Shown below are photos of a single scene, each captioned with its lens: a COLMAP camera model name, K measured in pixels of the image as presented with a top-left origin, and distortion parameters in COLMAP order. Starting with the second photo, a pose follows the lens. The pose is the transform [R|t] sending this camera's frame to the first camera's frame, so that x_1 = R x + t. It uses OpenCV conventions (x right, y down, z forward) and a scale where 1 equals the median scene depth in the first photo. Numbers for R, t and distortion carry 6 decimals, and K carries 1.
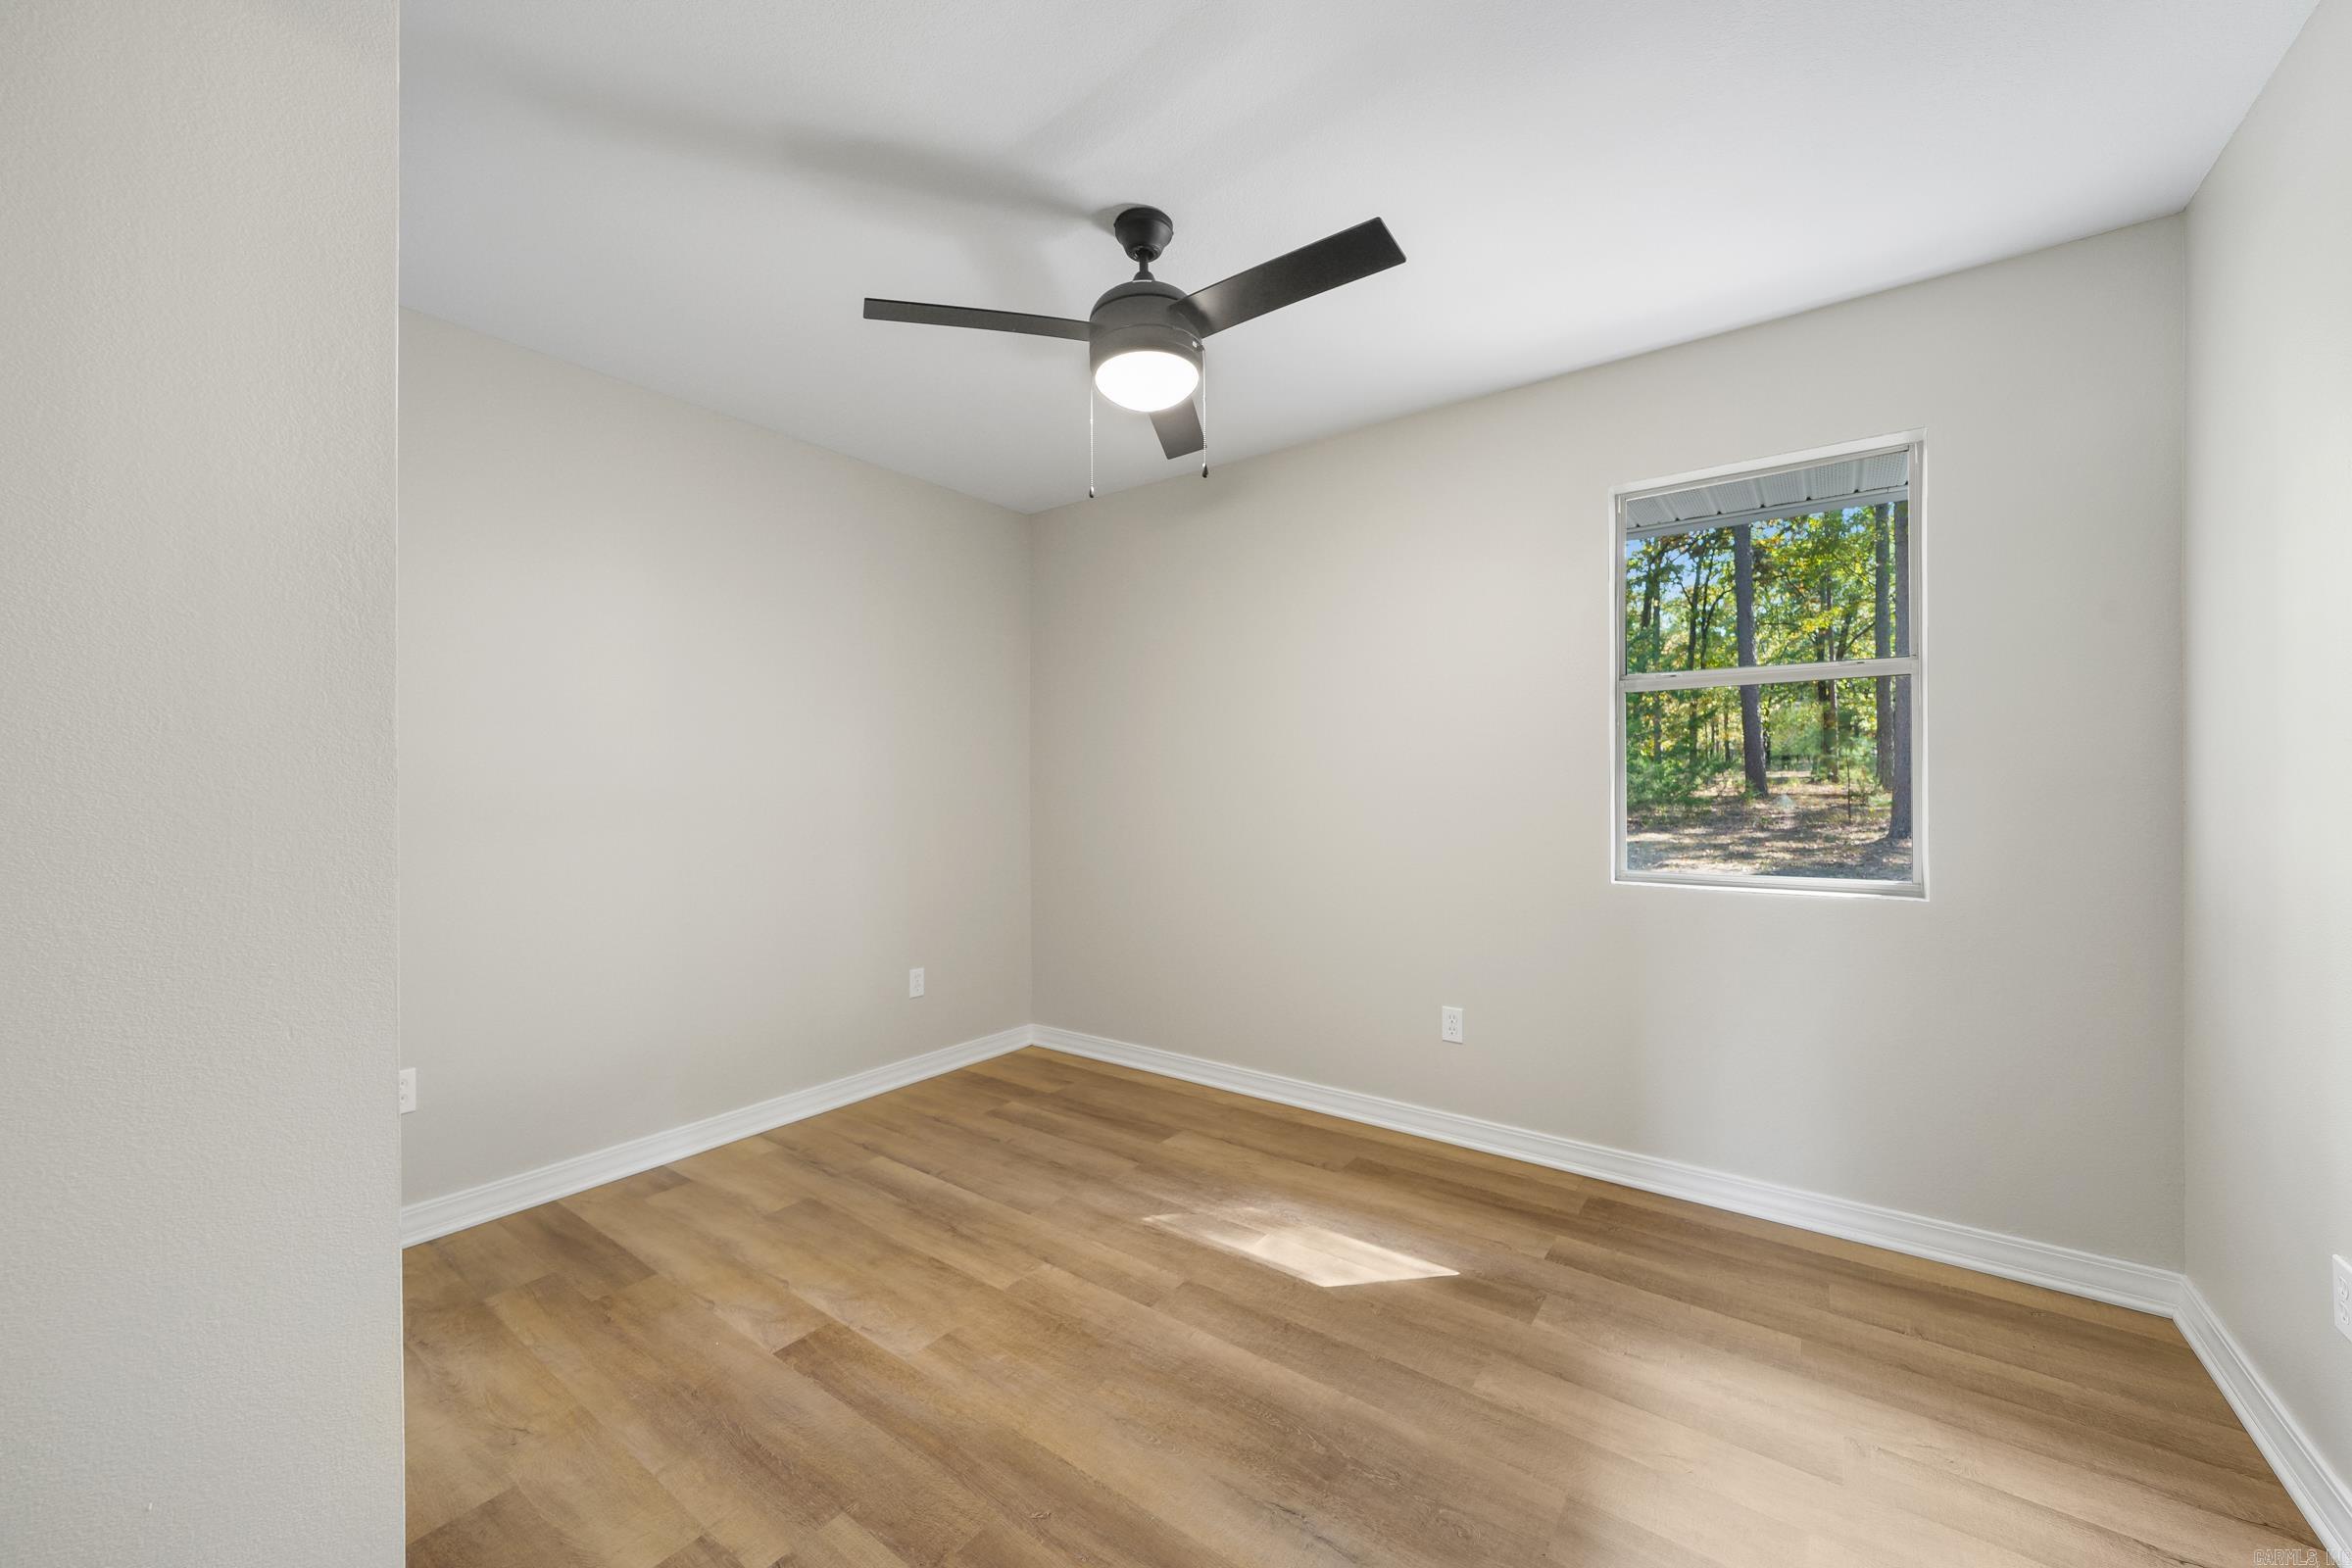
lens RADIAL K [[868.0, 0, 1181.2], [0, 868.0, 785.6], [0, 0, 1]] dist [-0.006277, 0.000484]
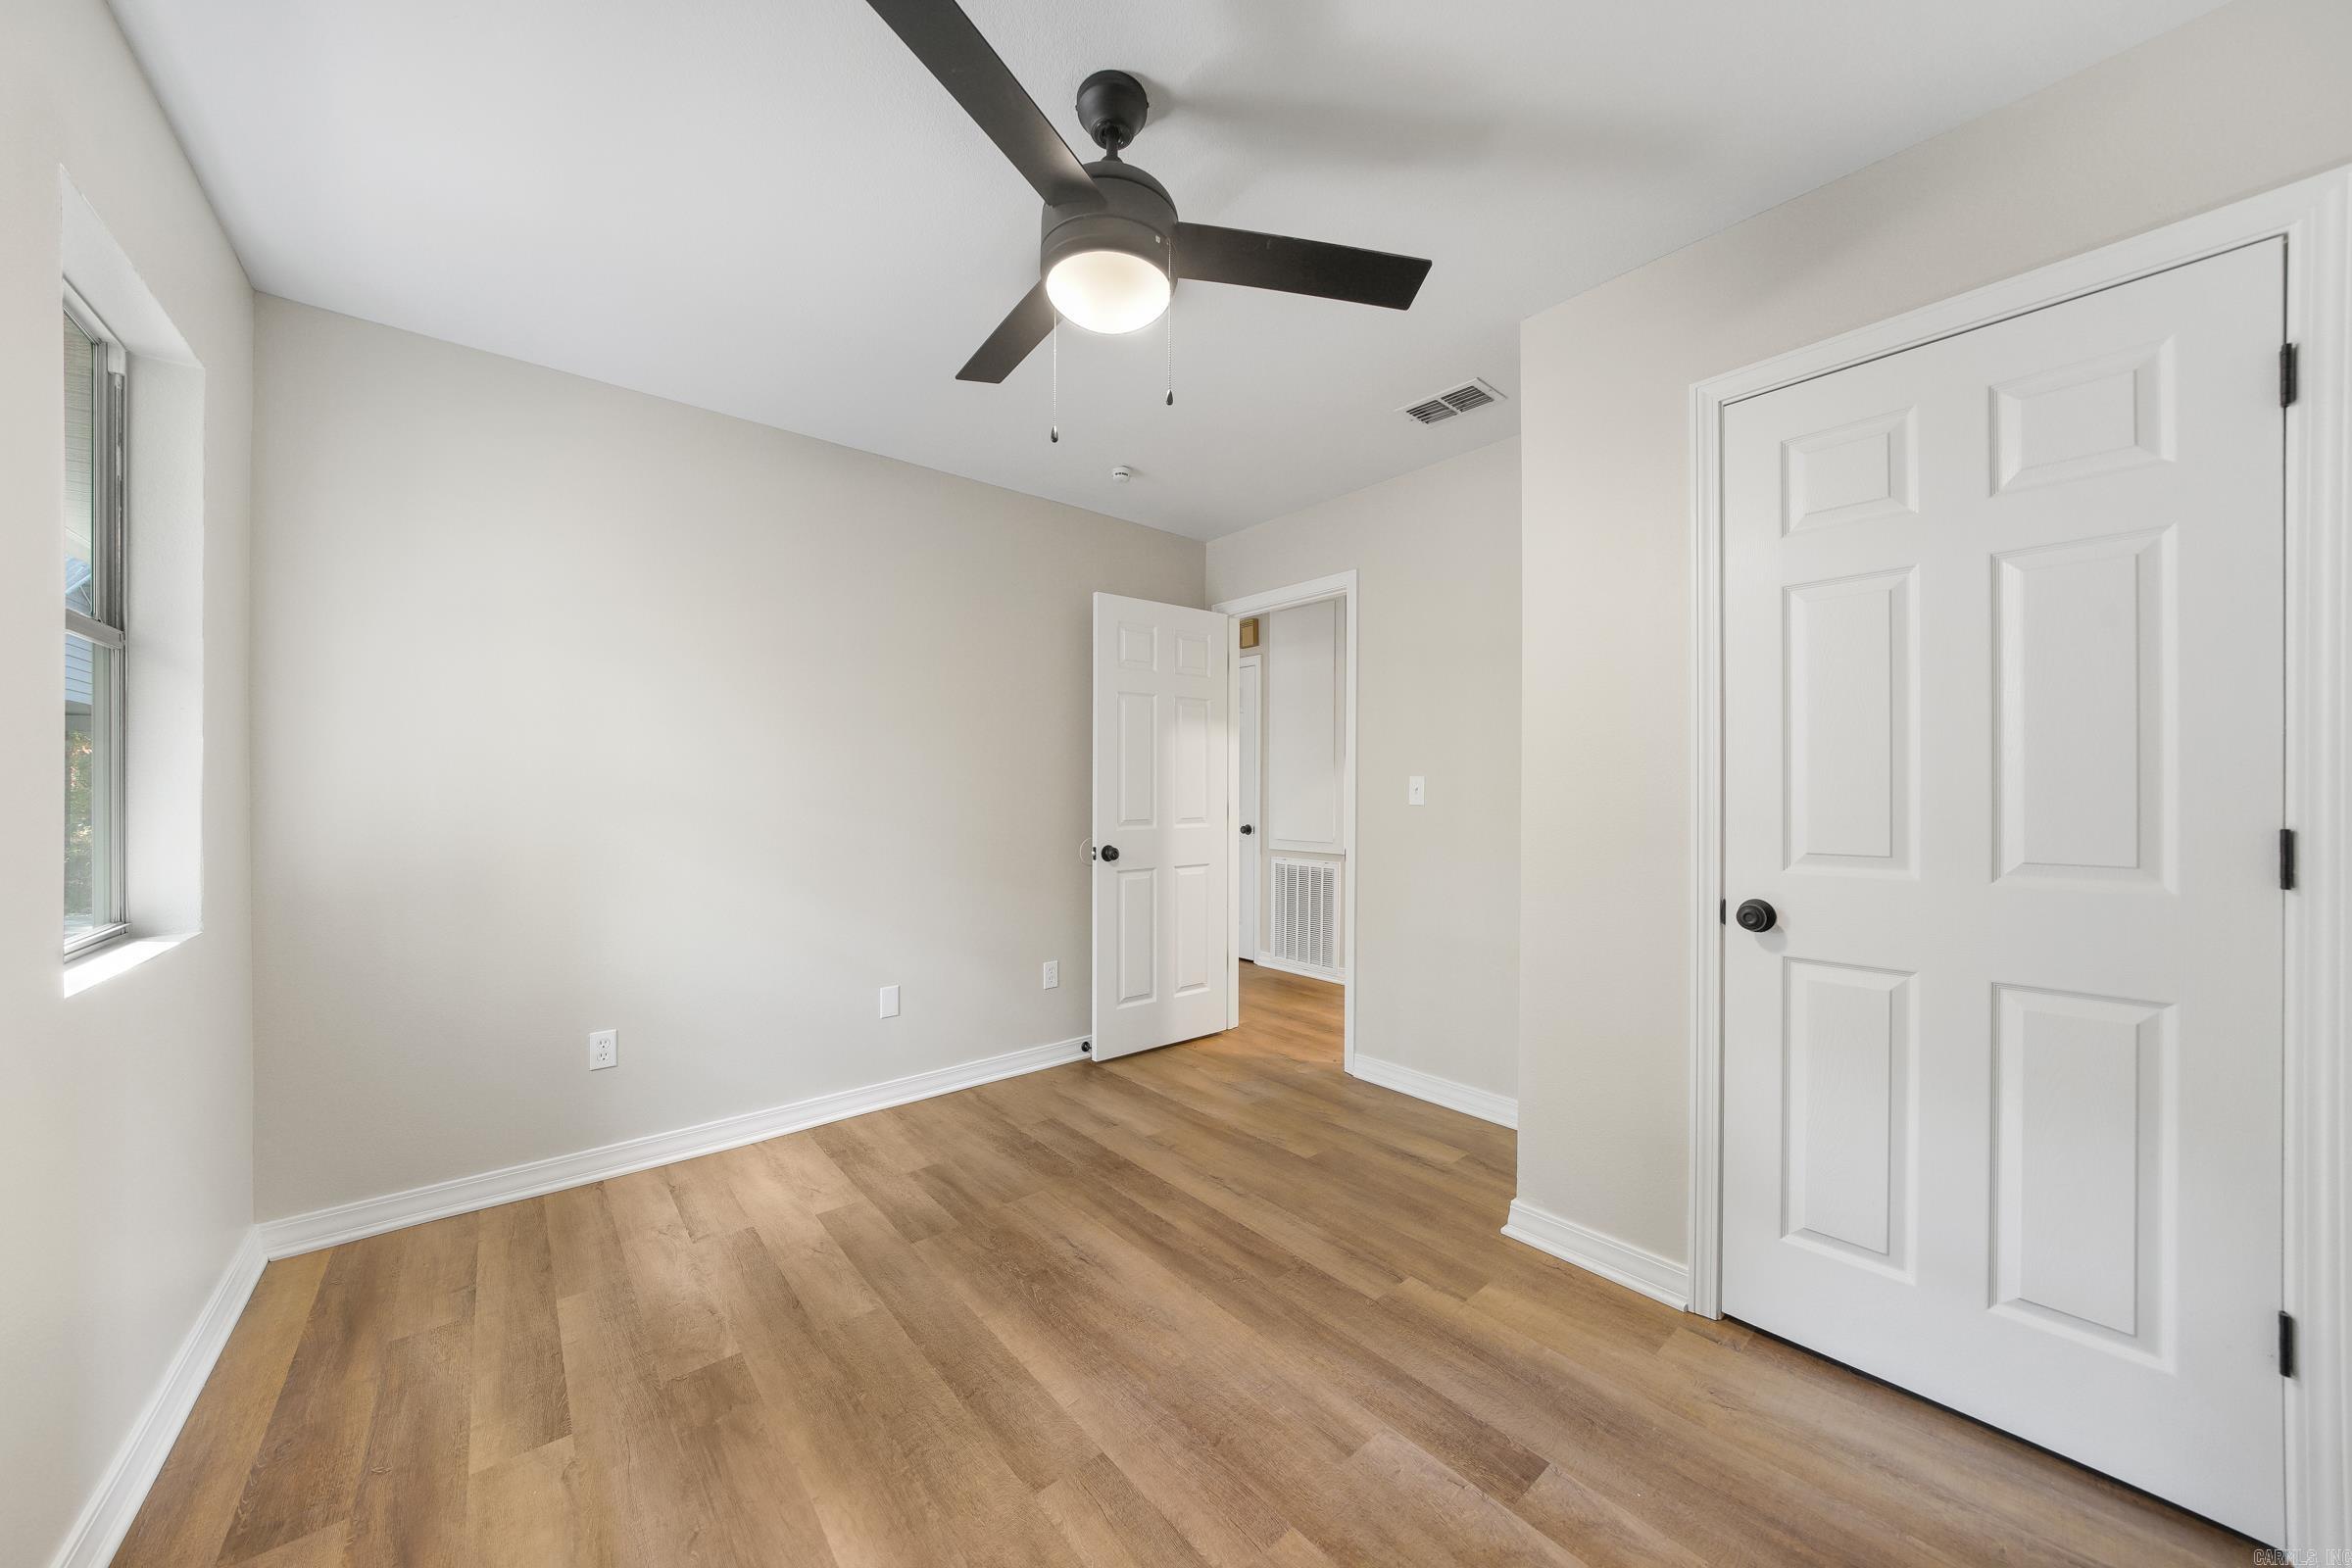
lens RADIAL K [[810.4, 0, 1171.7], [0, 810.4, 789.3], [0, 0, 1]] dist [-0.007399, 0.000266]
pose [[-0.969655, 0.004300, 0.244440, -0.309538], [0.003888, 0.999990, -0.002170, -0.007670], [-0.244447, -0.001154, -0.969662, 1.873357]]
